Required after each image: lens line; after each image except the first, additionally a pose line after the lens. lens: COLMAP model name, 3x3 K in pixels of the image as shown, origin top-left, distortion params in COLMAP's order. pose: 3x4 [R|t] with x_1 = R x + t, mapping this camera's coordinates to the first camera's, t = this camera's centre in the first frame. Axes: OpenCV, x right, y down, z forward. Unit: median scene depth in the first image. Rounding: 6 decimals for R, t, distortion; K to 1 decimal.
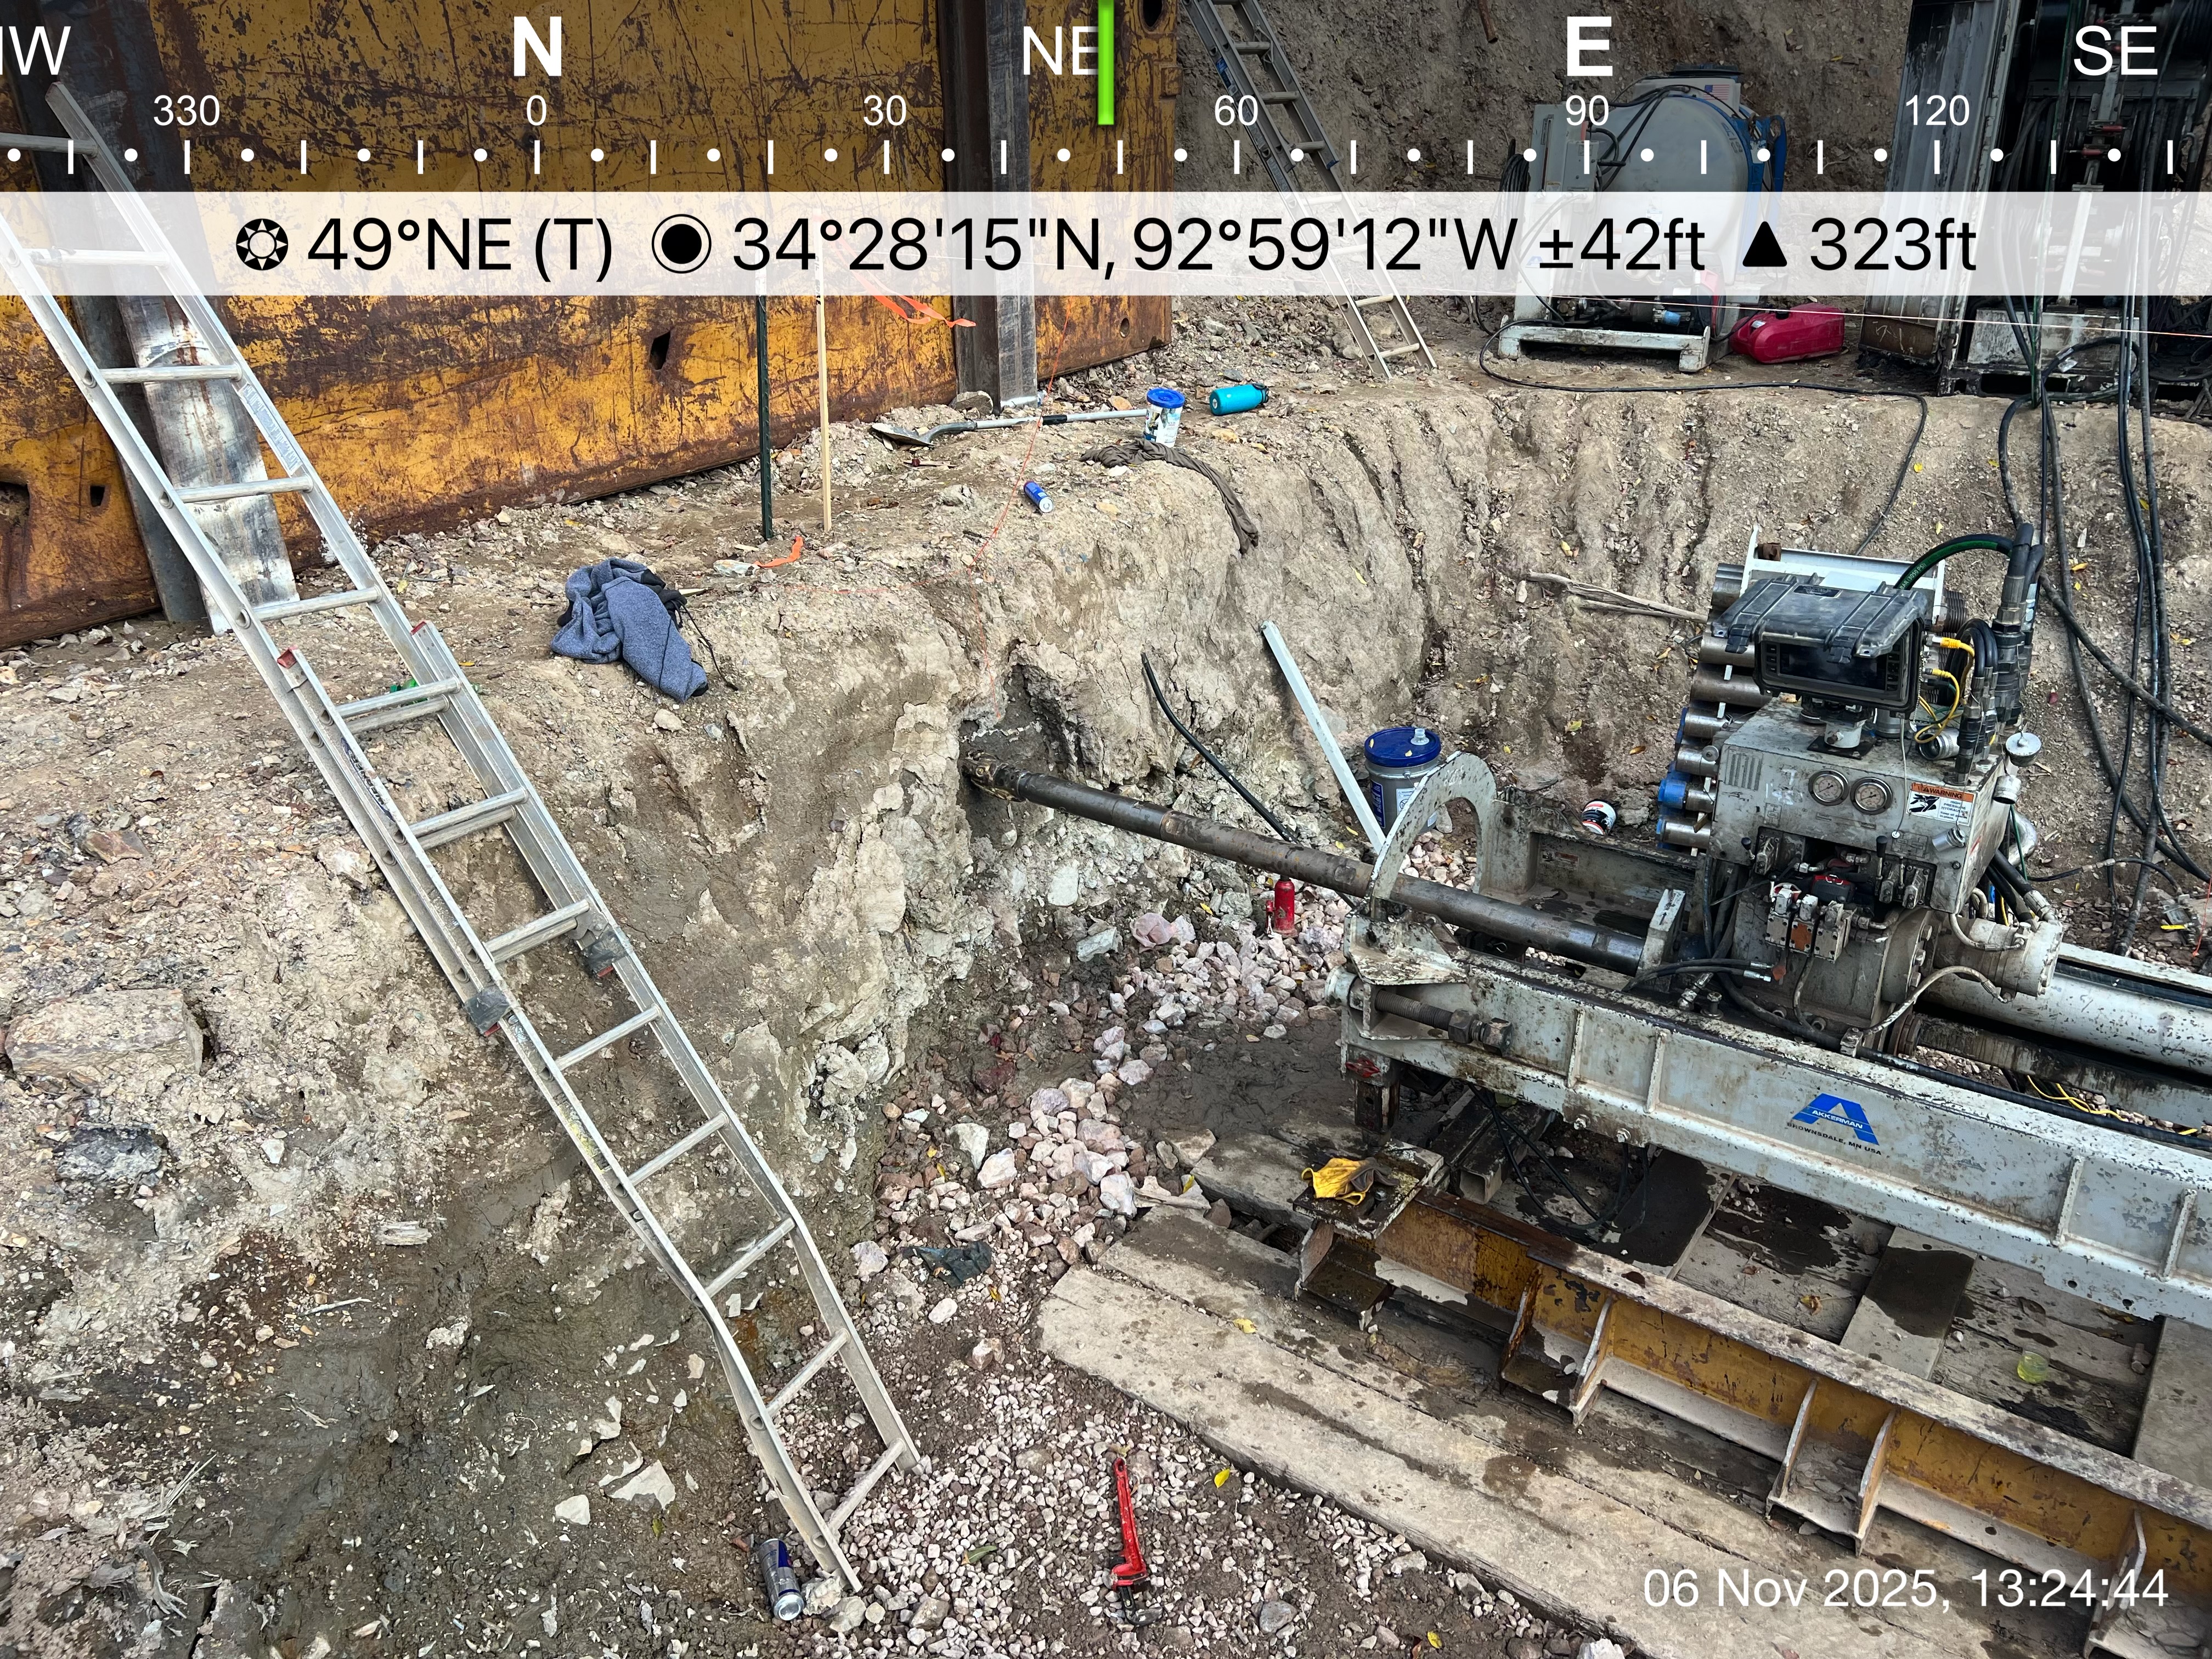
lens RADIAL K [[1676.7, 0, 1106.0], [0, 1676.7, 829.5], [0, 0, 1]] dist [-0.001574, 0.002198]
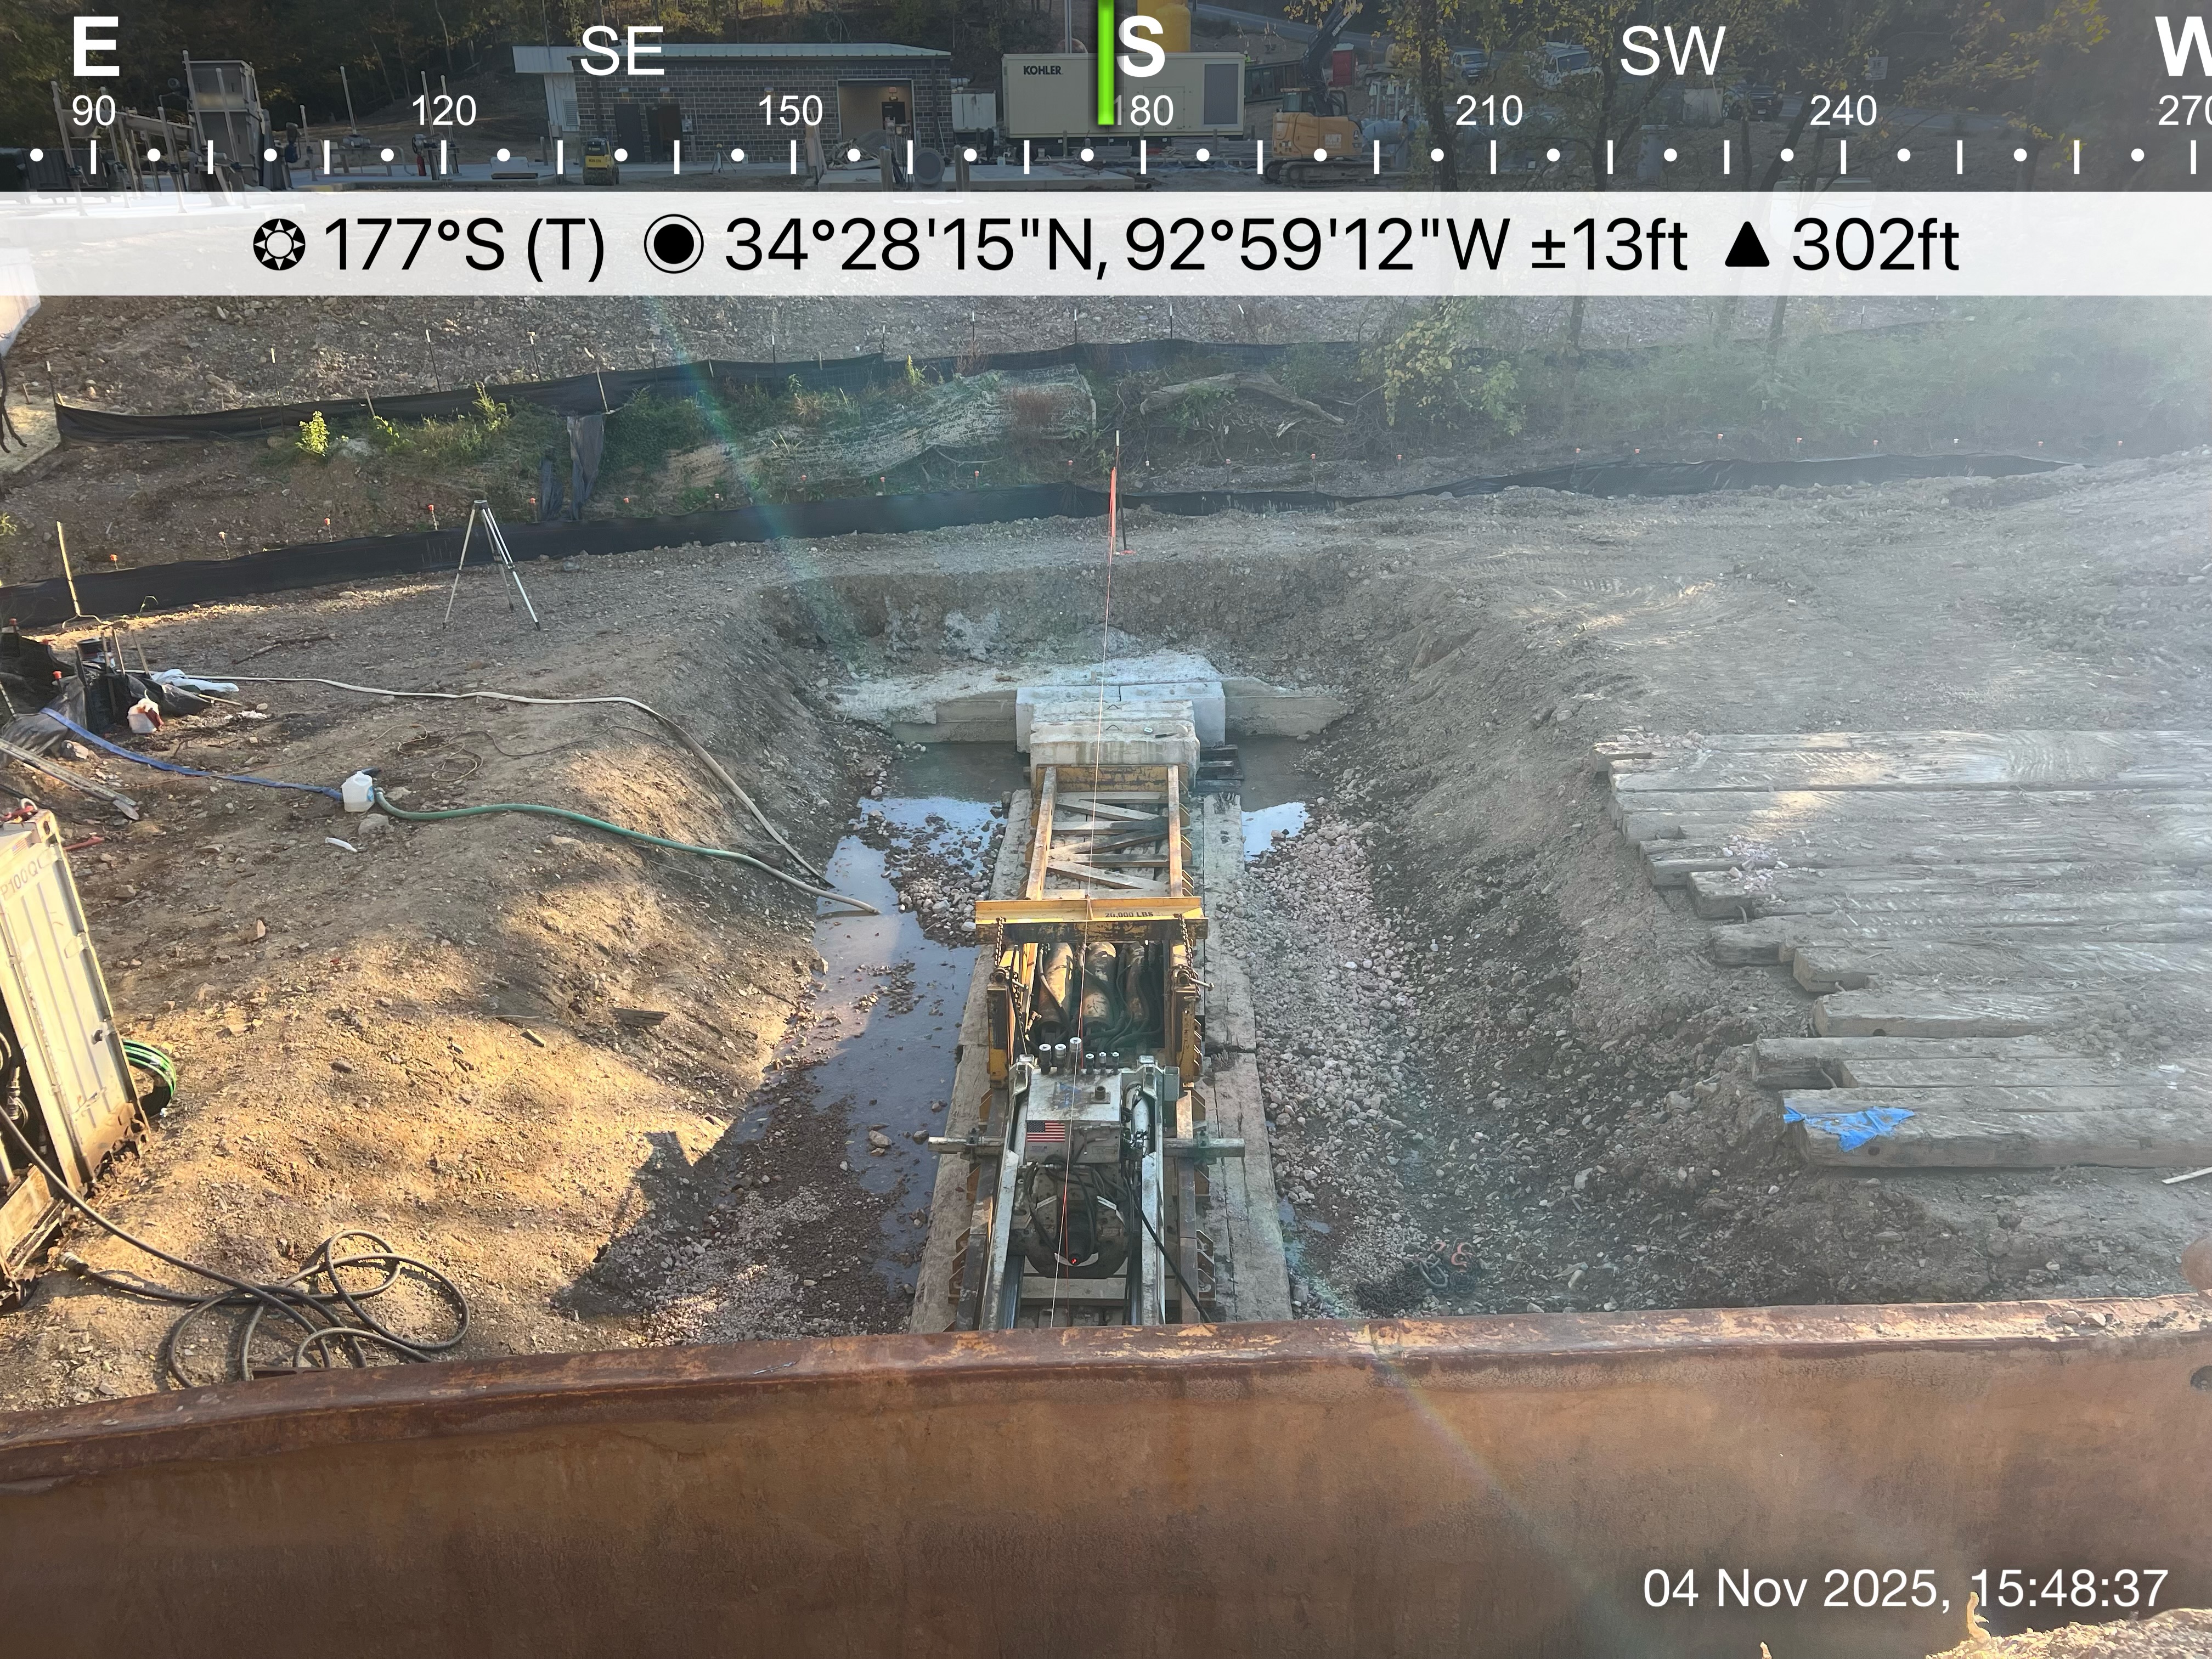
lens RADIAL K [[1676.7, 0, 1106.0], [0, 1676.7, 829.5], [0, 0, 1]] dist [-0.001574, 0.002198]
pose [[1.000000, 0.000119, -0.000147, 0.881916], [-0.000119, 1.000000, 0.000045, -0.000140], [0.000147, -0.000045, 1.000000, 0.000160]]
